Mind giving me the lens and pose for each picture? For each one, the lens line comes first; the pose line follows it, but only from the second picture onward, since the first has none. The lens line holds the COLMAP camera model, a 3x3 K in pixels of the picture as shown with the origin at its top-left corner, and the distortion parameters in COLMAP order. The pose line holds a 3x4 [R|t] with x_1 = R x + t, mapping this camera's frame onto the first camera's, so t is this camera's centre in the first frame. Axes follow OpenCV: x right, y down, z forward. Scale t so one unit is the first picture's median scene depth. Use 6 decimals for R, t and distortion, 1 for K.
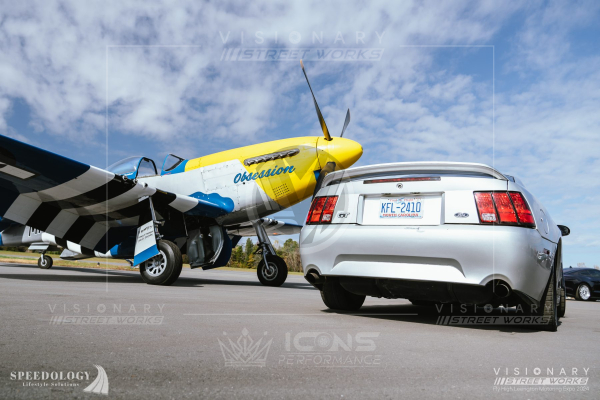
lens RADIAL K [[449.8, 0, 272.0], [0, 449.8, 201.5], [0, 0, 1]] dist [-0.008816, -0.002771]
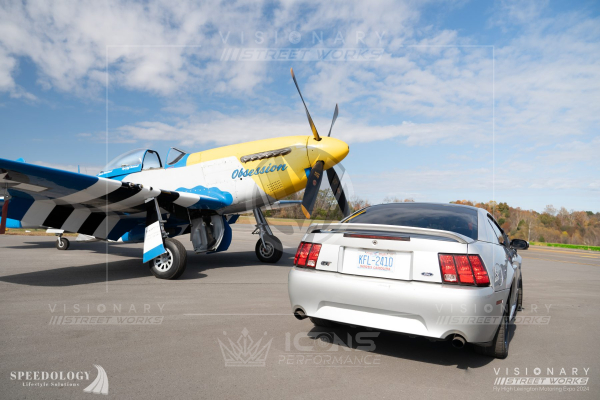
lens RADIAL K [[414.4, 0, 279.5], [0, 414.4, 198.6], [0, 0, 1]] dist [-0.008200, -0.002825]
pose [[0.999594, -0.019533, 0.020747, 0.009702], [0.017179, 0.993988, 0.108131, -0.105035], [-0.022734, -0.107731, 0.993920, -0.008451]]
